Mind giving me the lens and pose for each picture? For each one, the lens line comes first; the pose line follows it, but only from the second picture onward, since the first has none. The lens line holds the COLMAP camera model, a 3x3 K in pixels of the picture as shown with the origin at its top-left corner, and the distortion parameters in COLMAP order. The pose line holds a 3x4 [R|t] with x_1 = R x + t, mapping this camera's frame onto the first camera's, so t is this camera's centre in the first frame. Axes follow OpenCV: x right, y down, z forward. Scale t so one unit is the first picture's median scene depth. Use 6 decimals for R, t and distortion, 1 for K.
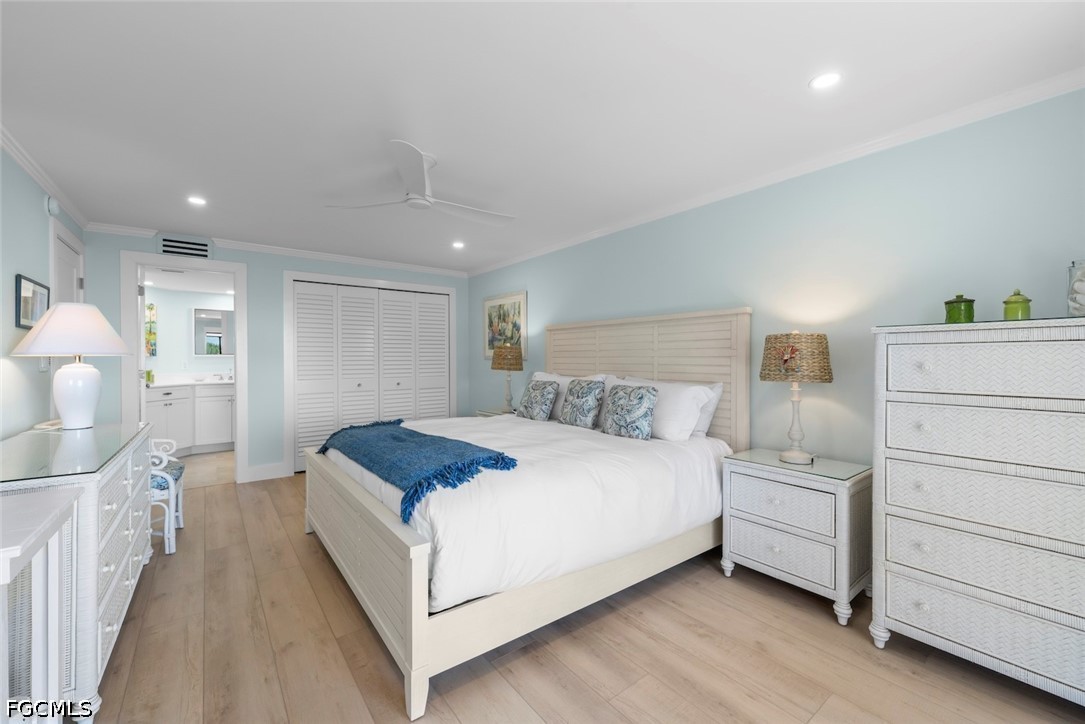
lens RADIAL K [[448.8, 0, 538.9], [0, 448.8, 360.5], [0, 0, 1]] dist [0.002335, -0.001114]
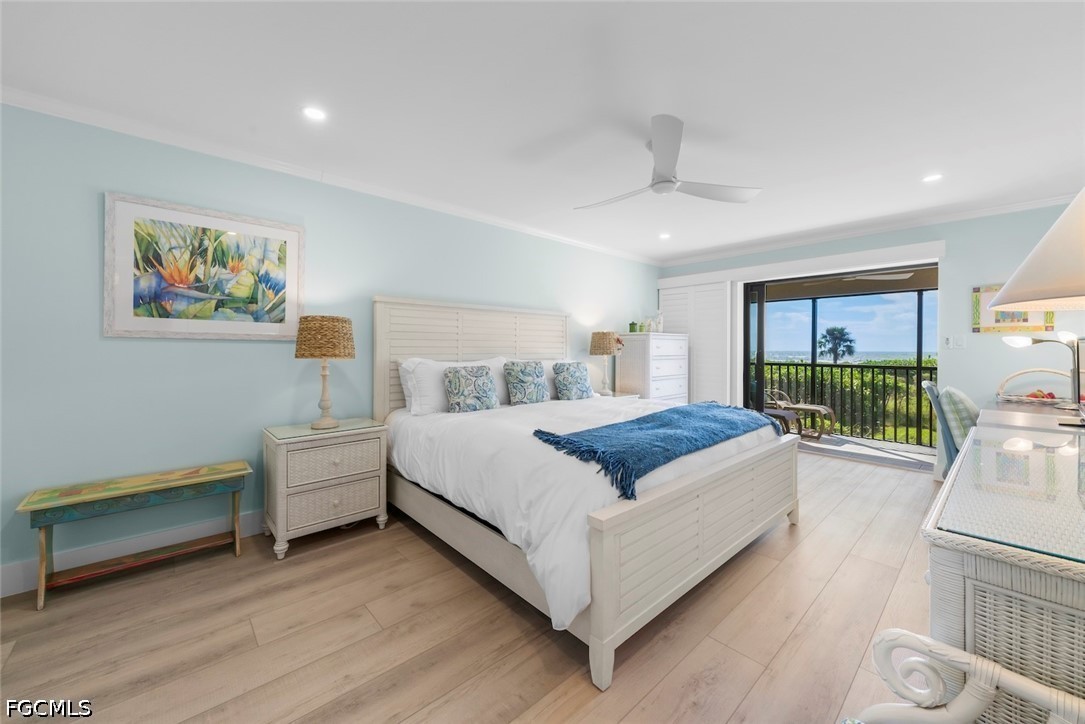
lens RADIAL K [[423.3, 0, 548.5], [0, 423.3, 347.9], [0, 0, 1]] dist [-0.000864, -0.000358]
pose [[-0.127113, -0.000836, 0.991888, -0.626018], [-0.001416, 0.999999, 0.000662, 0.006347], [-0.991887, -0.001321, -0.127114, 0.723332]]
